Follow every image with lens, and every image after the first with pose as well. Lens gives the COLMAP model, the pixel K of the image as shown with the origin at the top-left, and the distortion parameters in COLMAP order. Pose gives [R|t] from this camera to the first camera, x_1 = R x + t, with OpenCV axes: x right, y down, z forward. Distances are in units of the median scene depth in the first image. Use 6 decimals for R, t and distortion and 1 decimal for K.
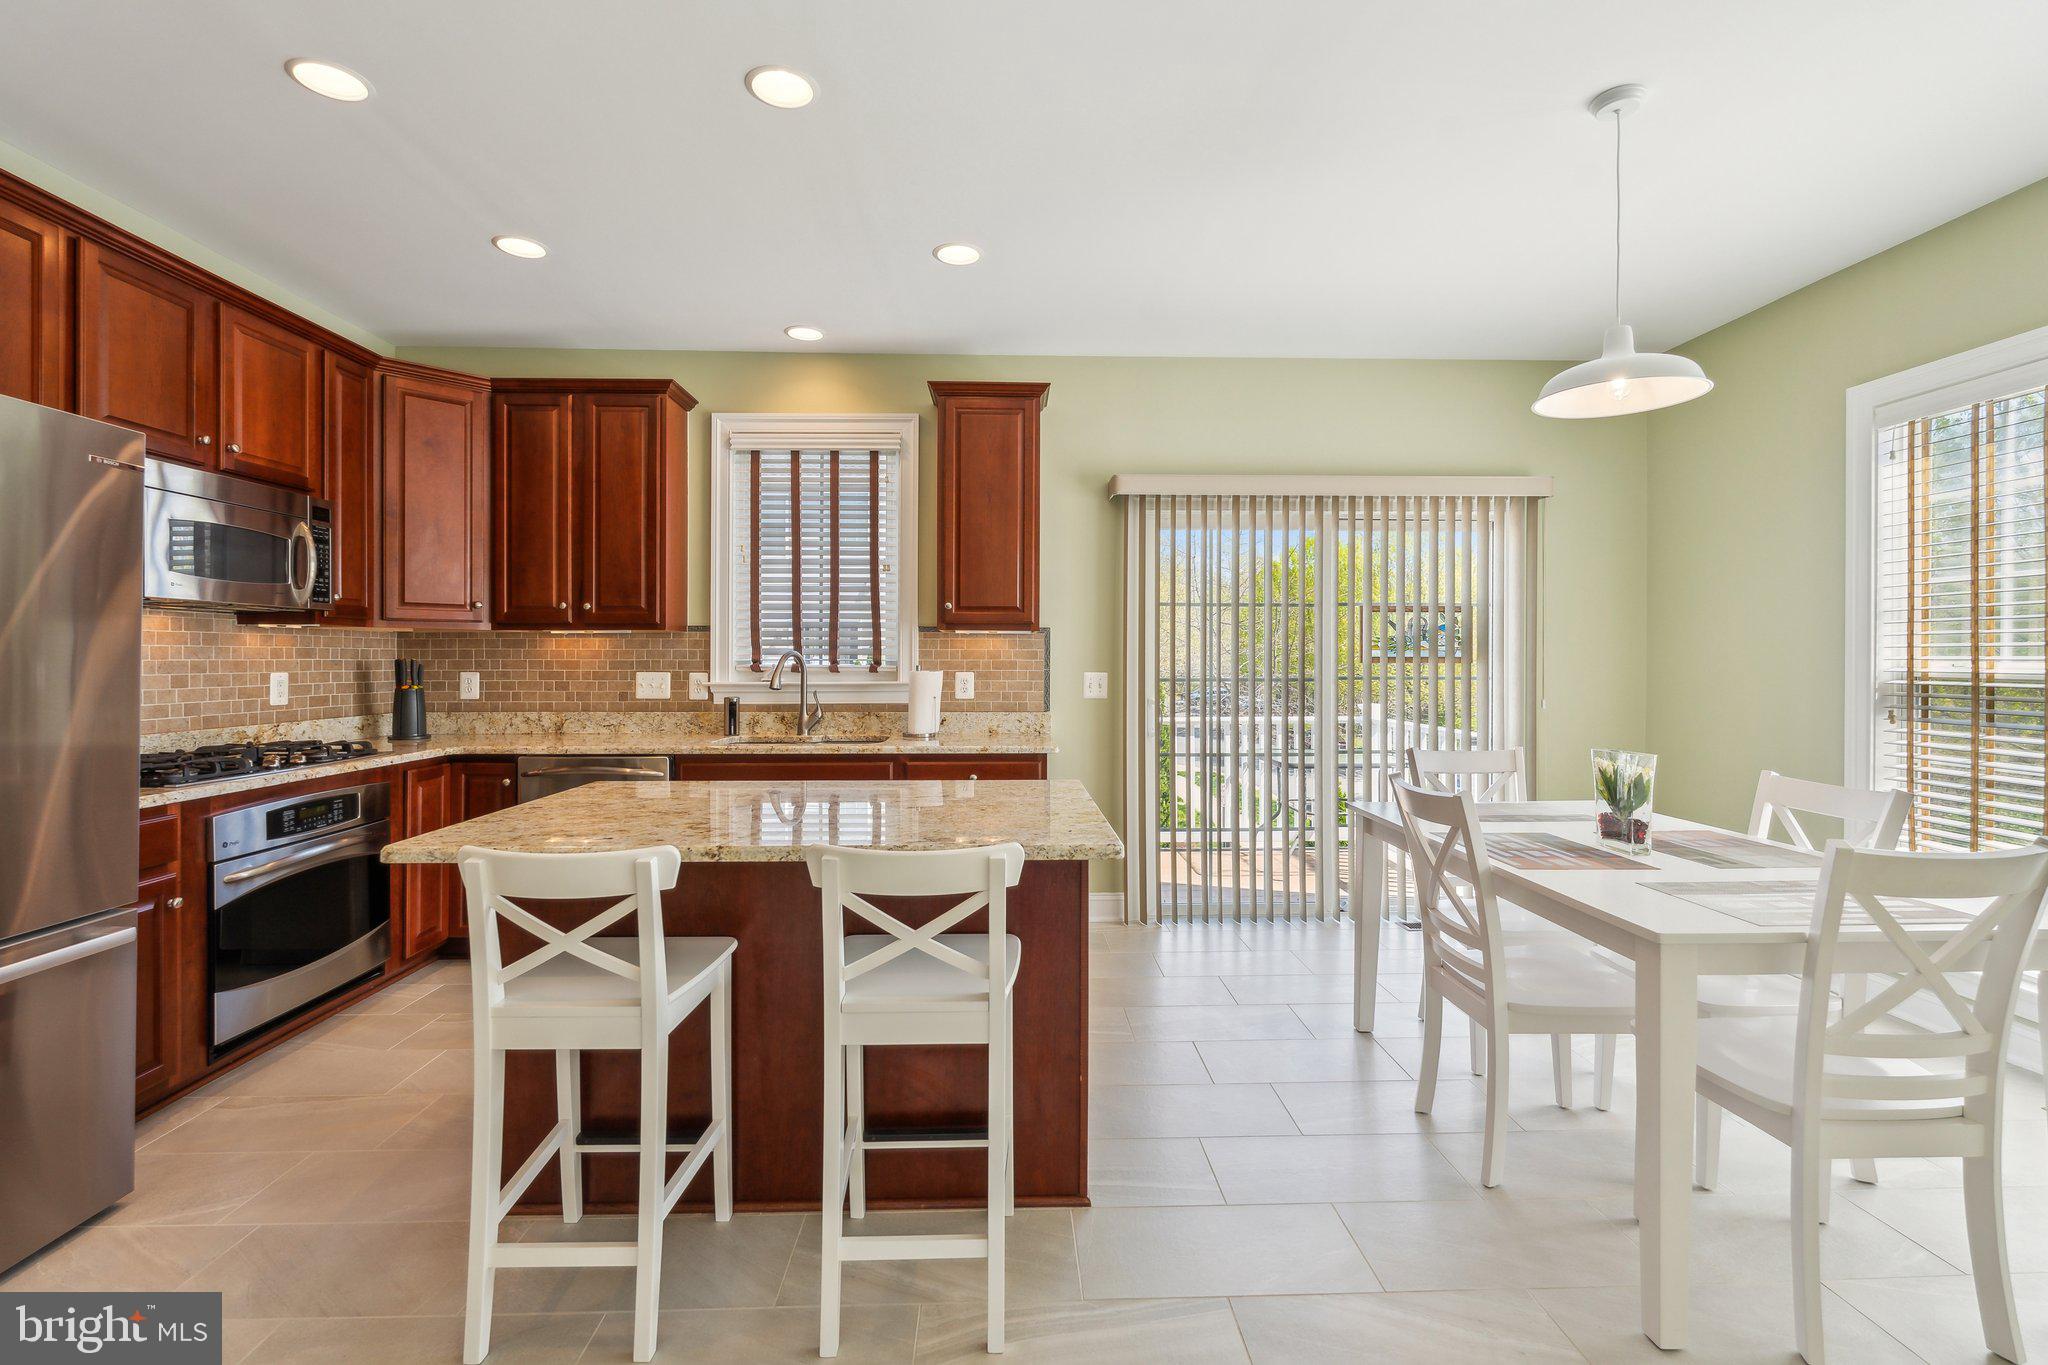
lens RADIAL K [[917.0, 0, 1071.0], [0, 917.0, 659.2], [0, 0, 1]] dist [-0.004378, 0.000792]
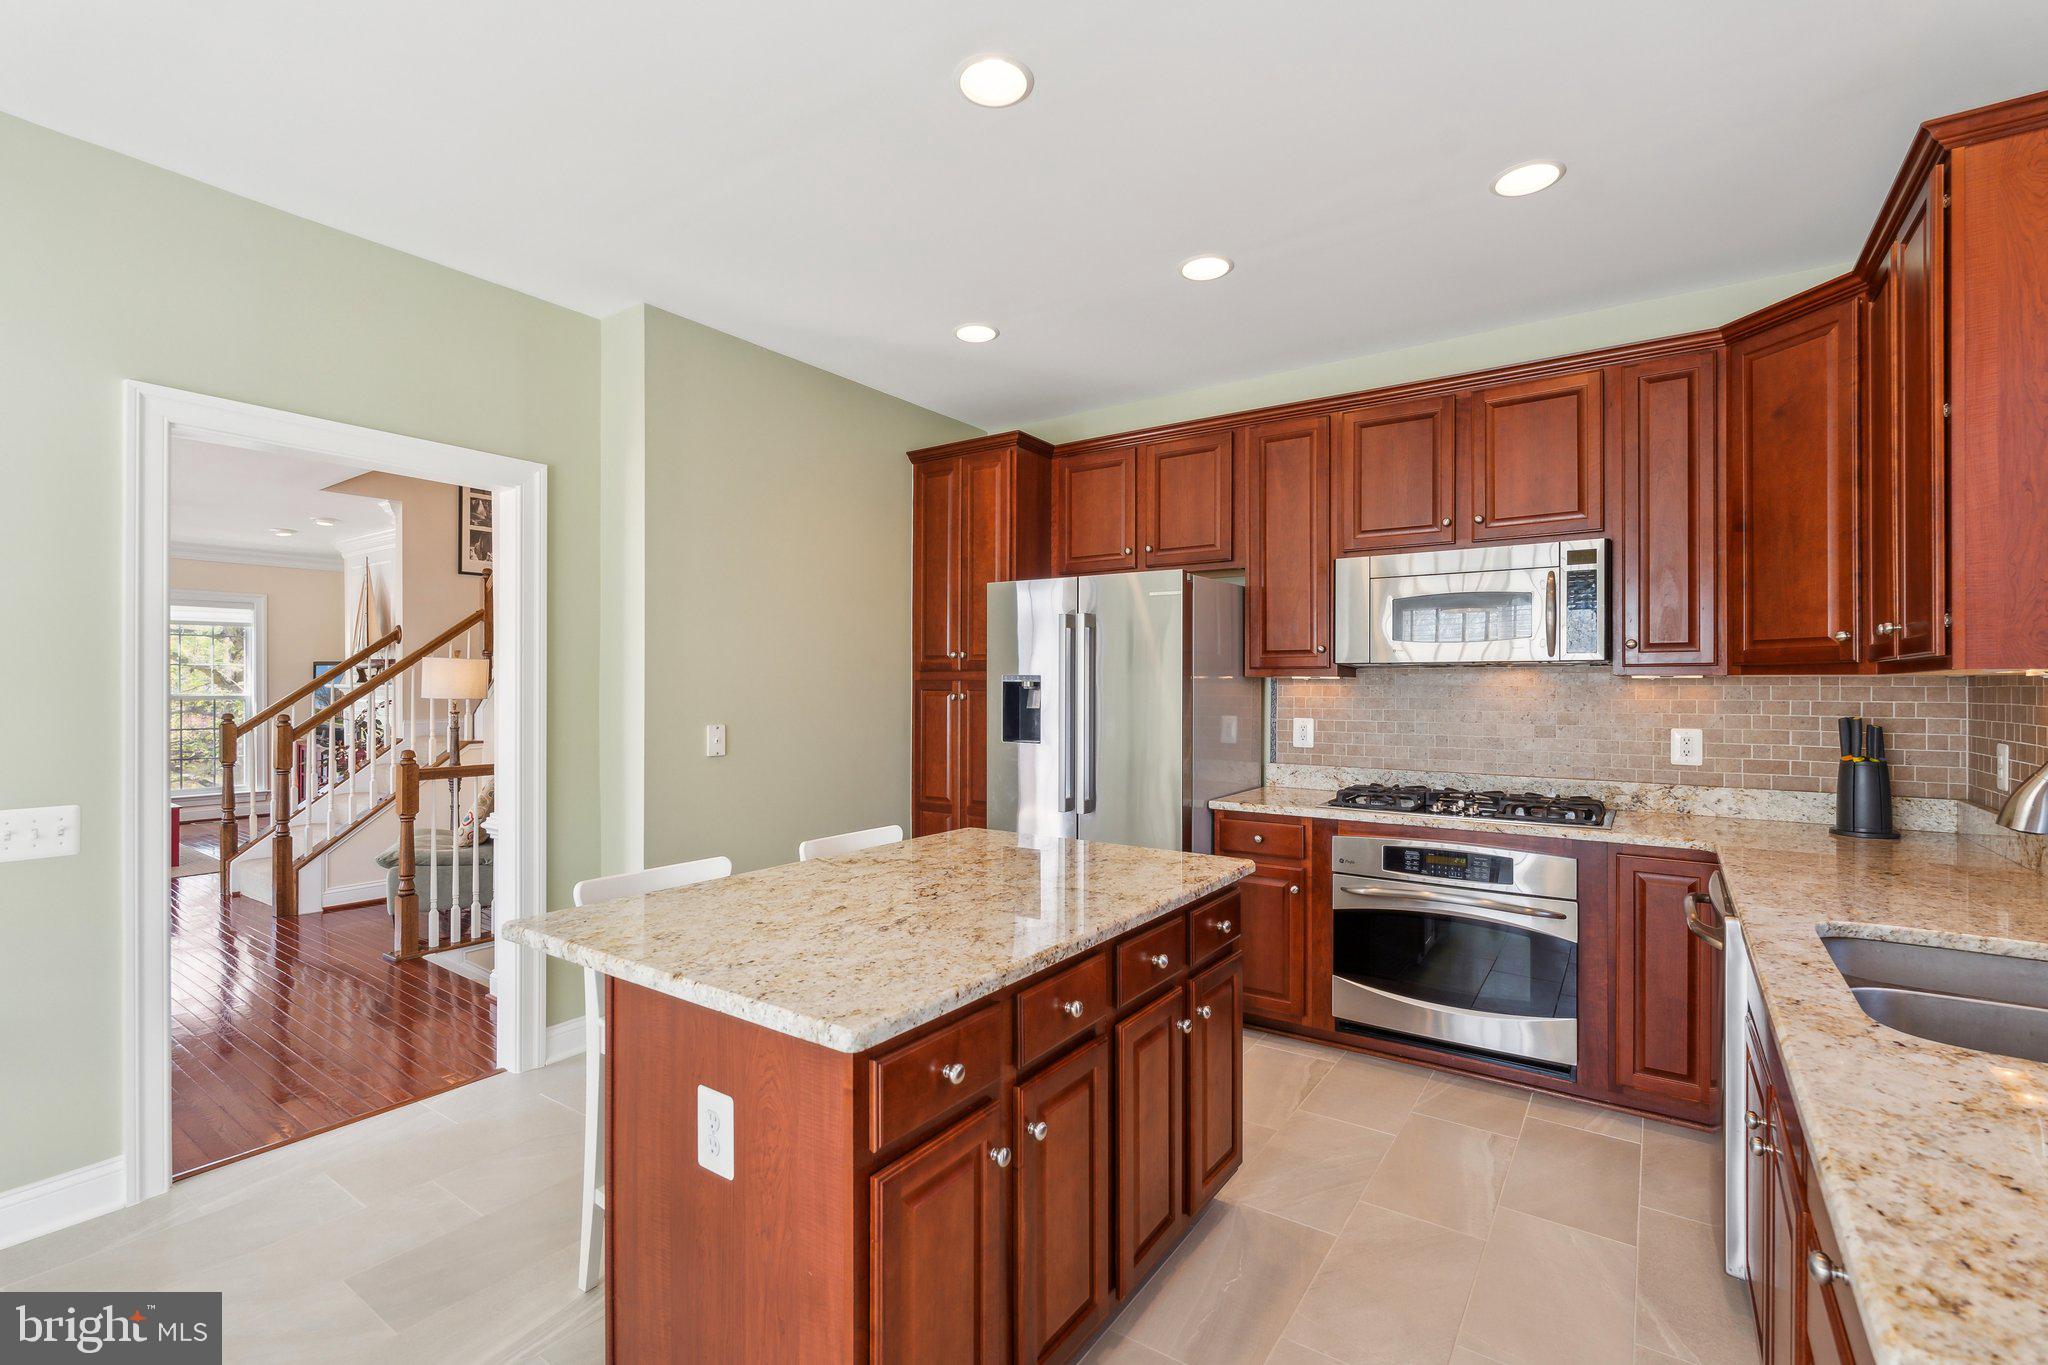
lens RADIAL K [[917.0, 0, 1021.8], [0, 917.0, 683.9], [0, 0, 1]] dist [-0.004378, 0.000792]
pose [[-0.633200, -0.002971, -0.773982, 0.206721], [-0.003516, 0.999993, -0.000962, -0.022962], [0.773980, 0.002112, -0.633207, 0.943921]]
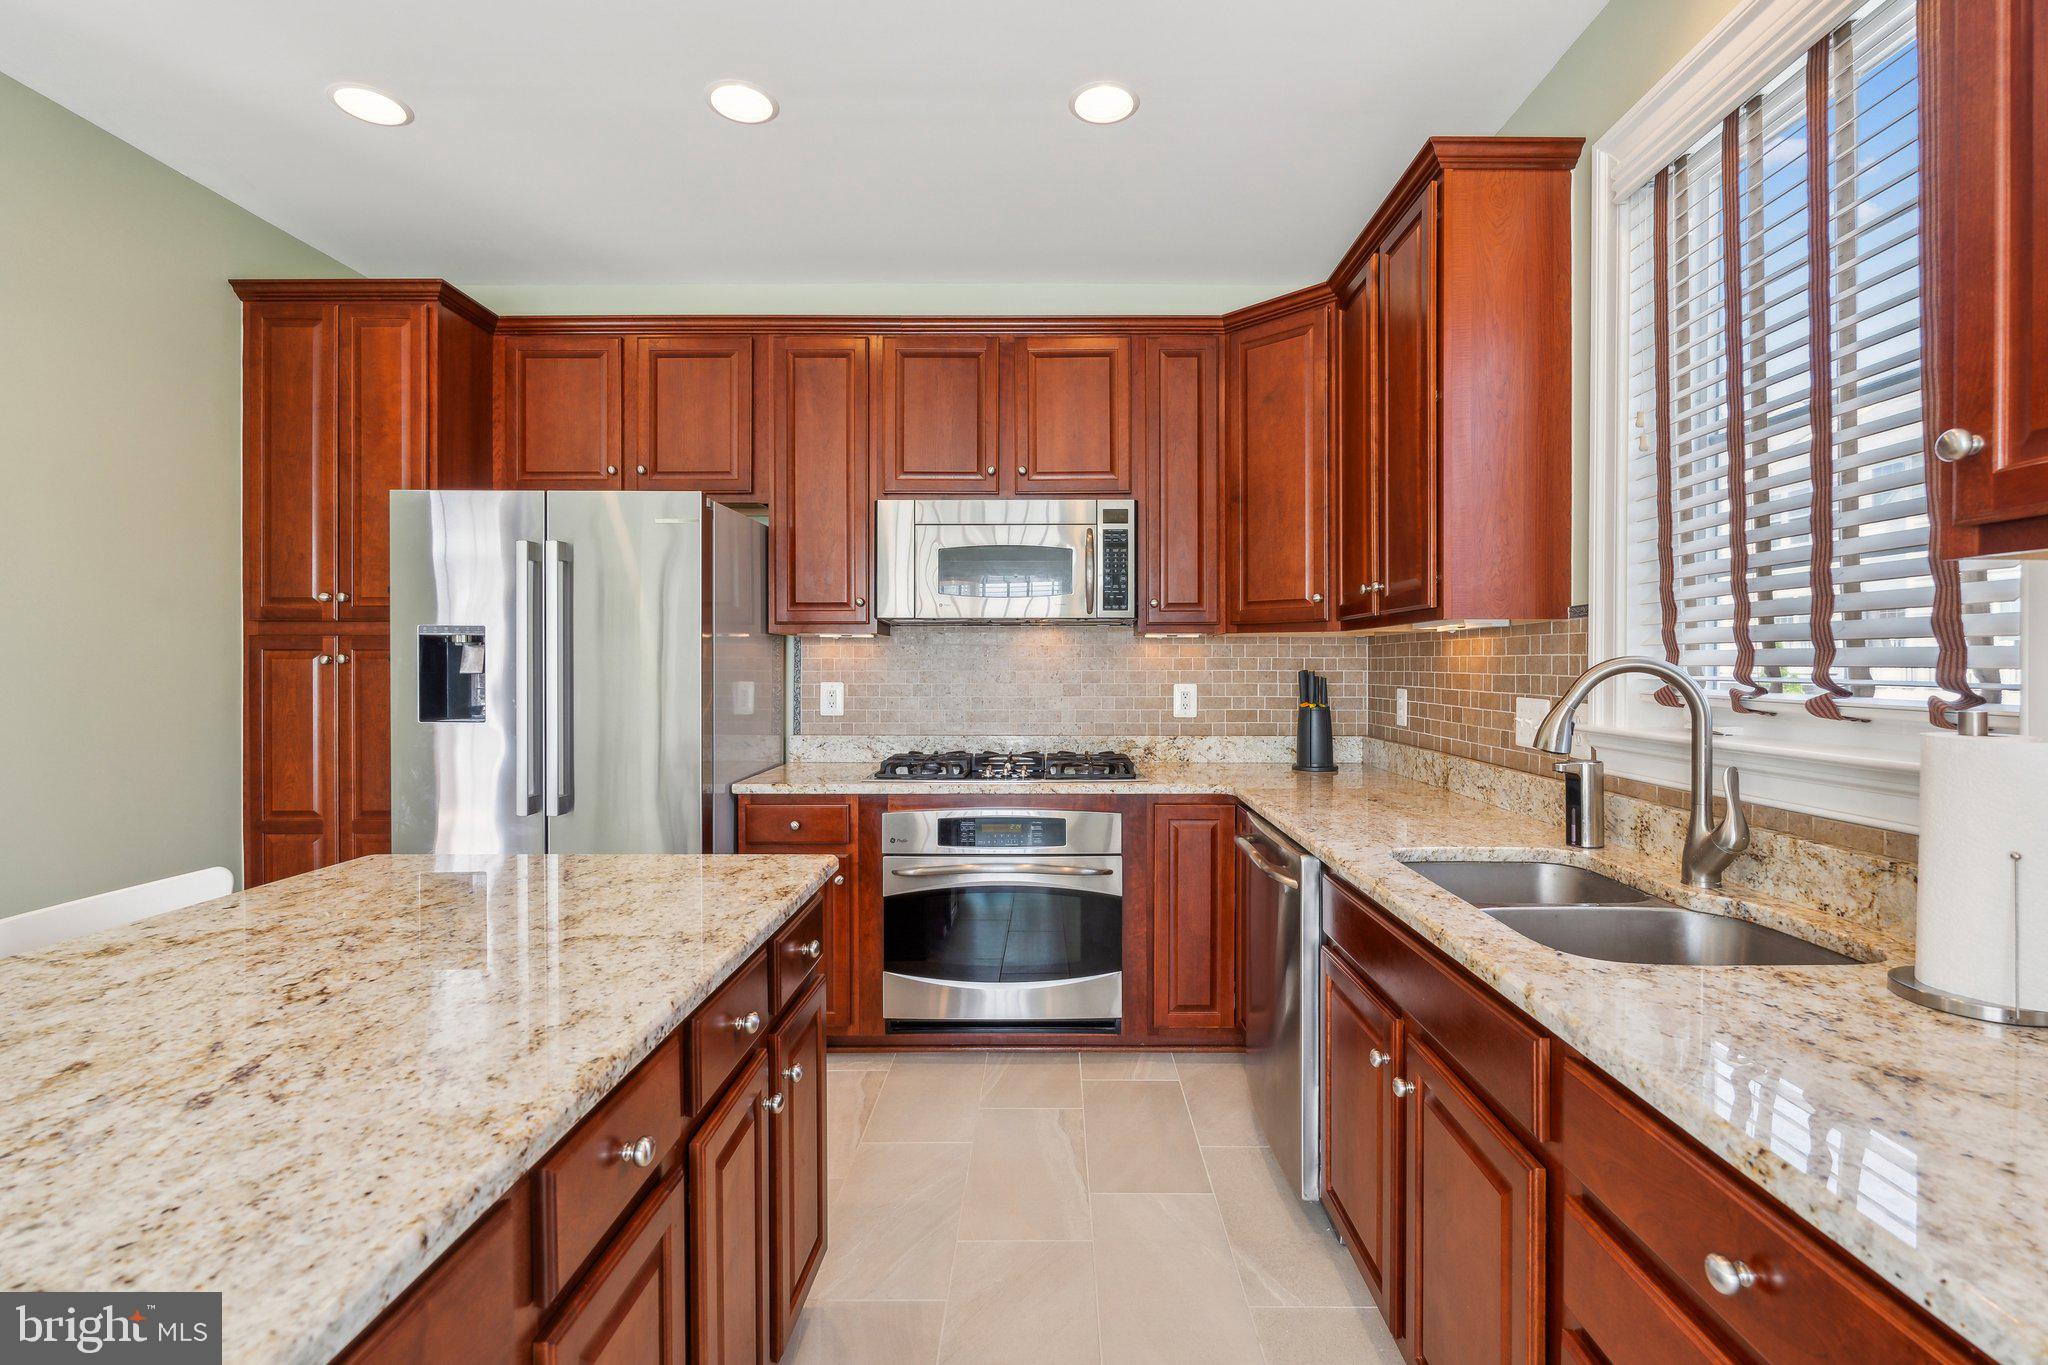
lens RADIAL K [[917.0, 0, 1052.5], [0, 917.0, 667.8], [0, 0, 1]] dist [-0.004378, 0.000792]
pose [[-0.071468, 0.004426, -0.997433, 0.103045], [-0.000883, 0.999989, 0.004501, -0.006181], [0.997442, 0.001203, -0.071463, 0.825099]]
